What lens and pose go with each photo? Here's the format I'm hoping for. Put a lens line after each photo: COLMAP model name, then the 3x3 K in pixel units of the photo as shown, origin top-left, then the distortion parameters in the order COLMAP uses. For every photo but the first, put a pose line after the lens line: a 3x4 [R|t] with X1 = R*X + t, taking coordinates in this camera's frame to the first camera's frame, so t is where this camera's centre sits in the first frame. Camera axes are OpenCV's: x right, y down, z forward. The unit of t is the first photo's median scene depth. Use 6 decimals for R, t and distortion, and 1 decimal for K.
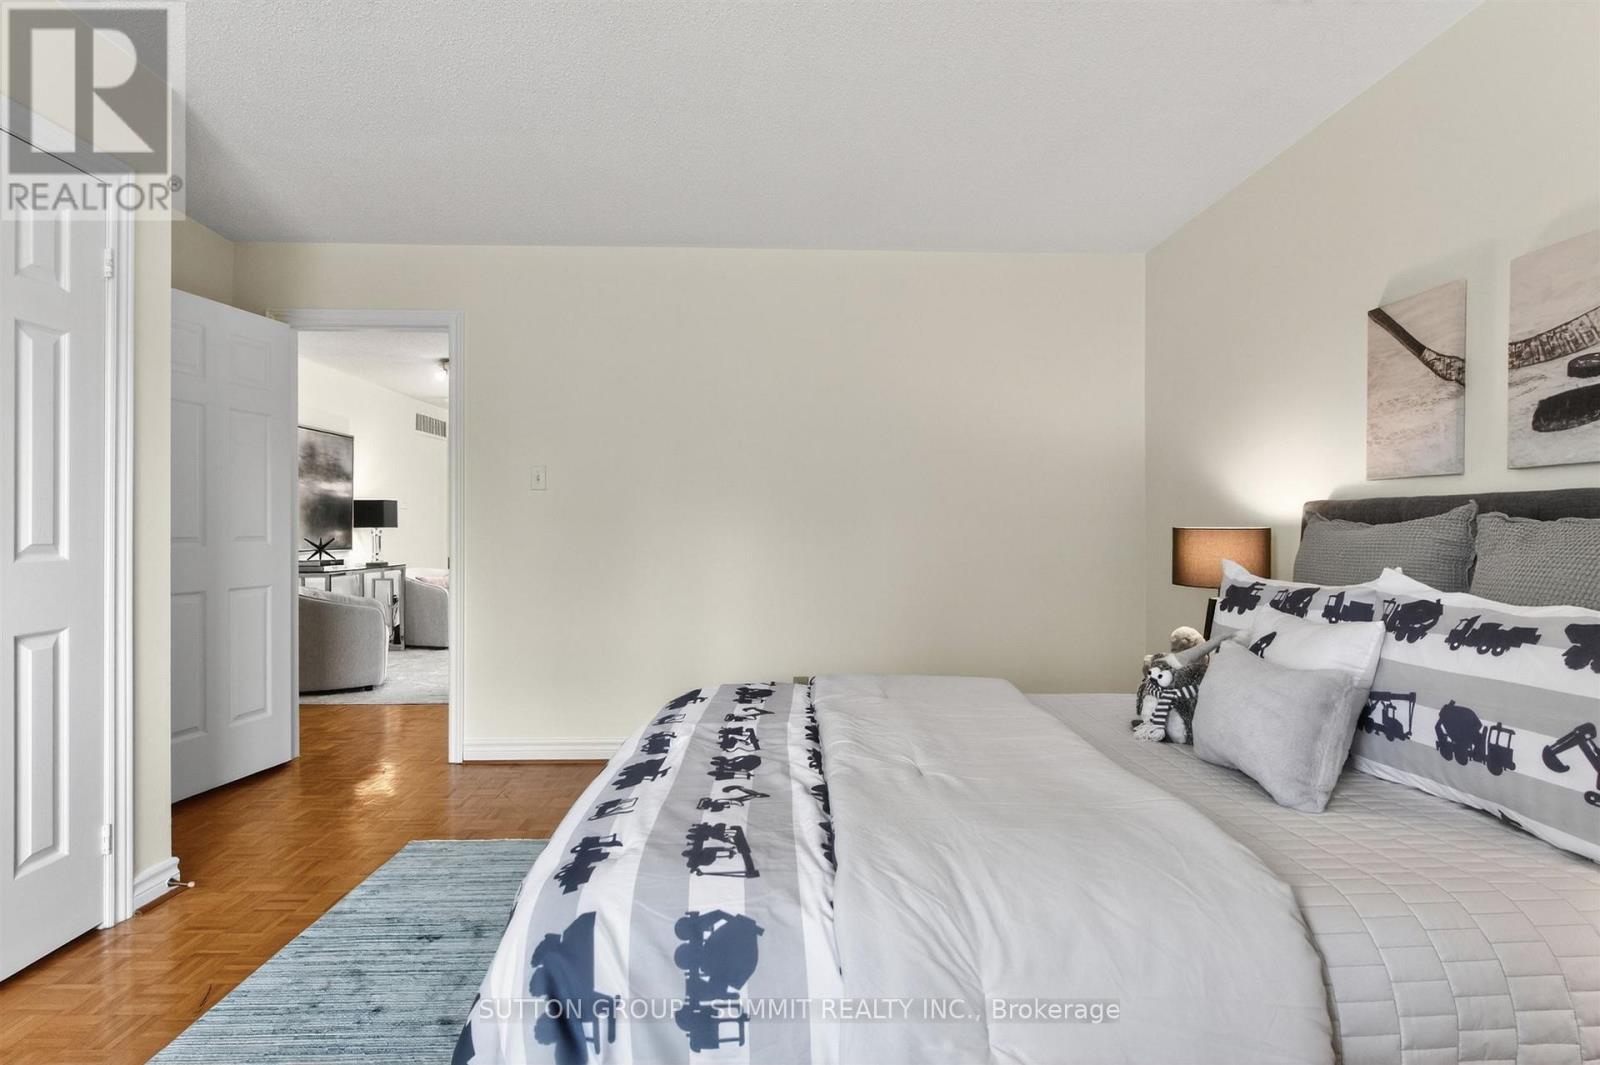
lens RADIAL K [[775.3, 0, 802.5], [0, 775.3, 492.7], [0, 0, 1]] dist [-0.004470, 0.000012]
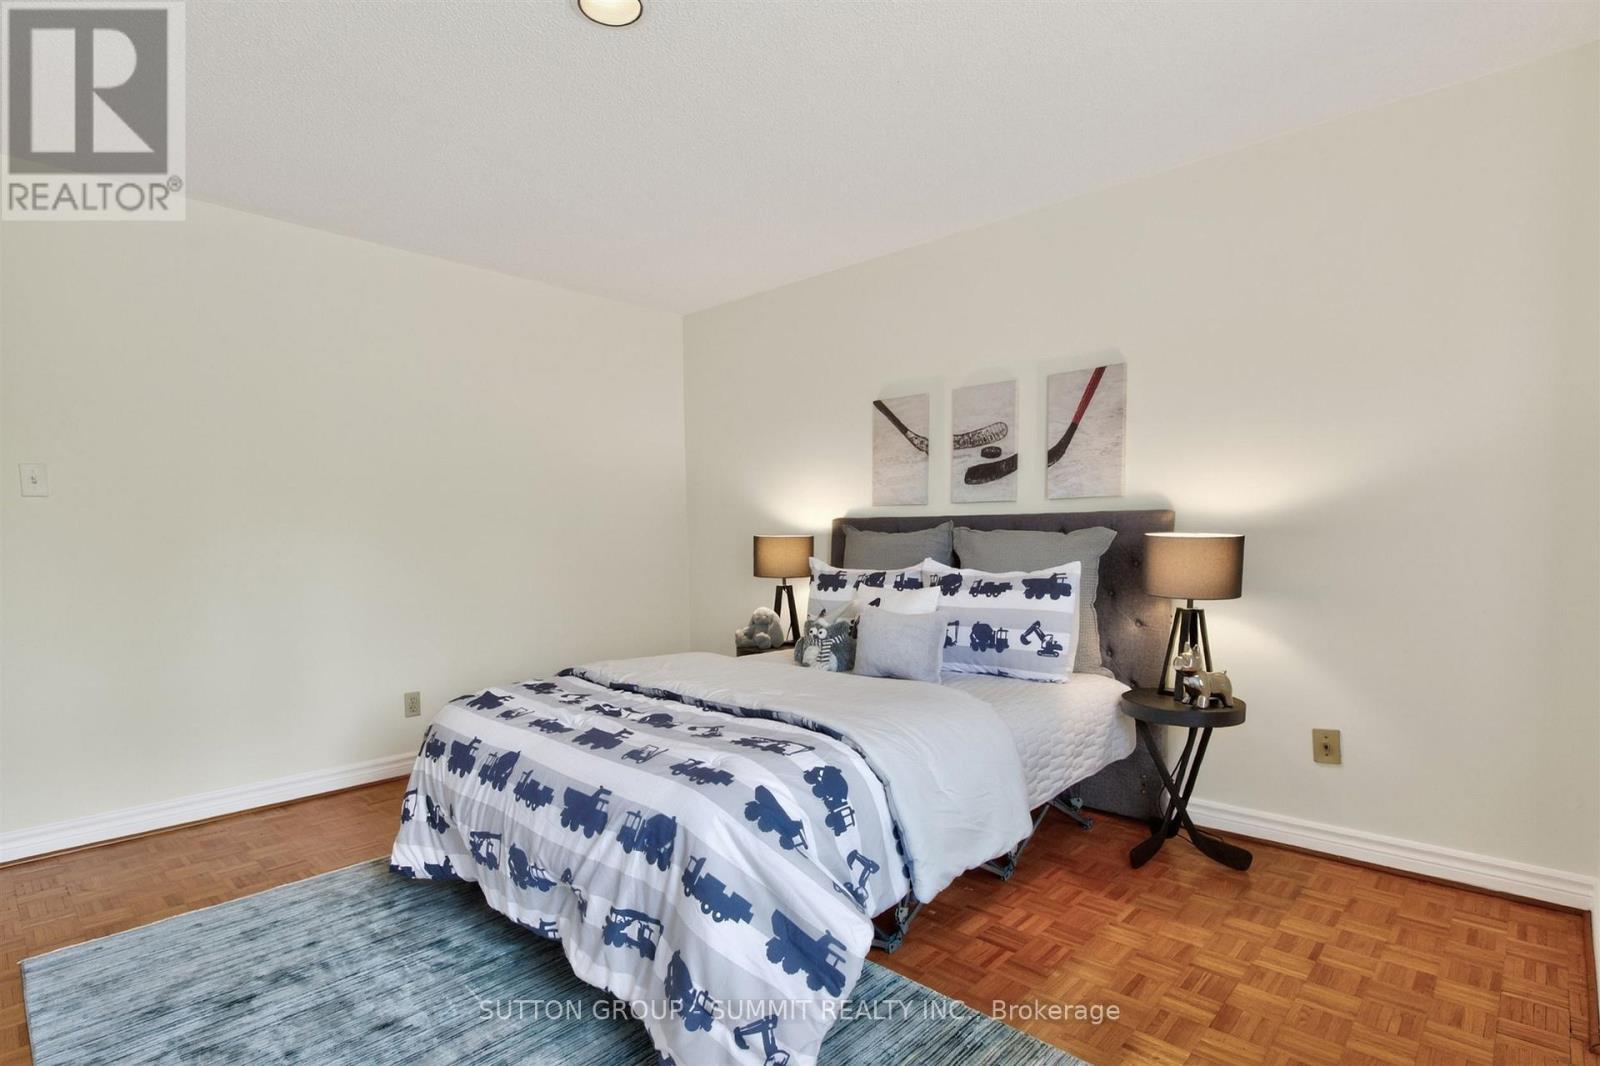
lens RADIAL K [[784.4, 0, 800.0], [0, 784.4, 533.0], [0, 0, 1]] dist [-0.002833, -0.000349]
pose [[0.715615, -0.009956, 0.698424, -0.836382], [-0.019062, 0.999248, 0.033776, -0.019464], [-0.698234, -0.037485, 0.714887, -0.117379]]
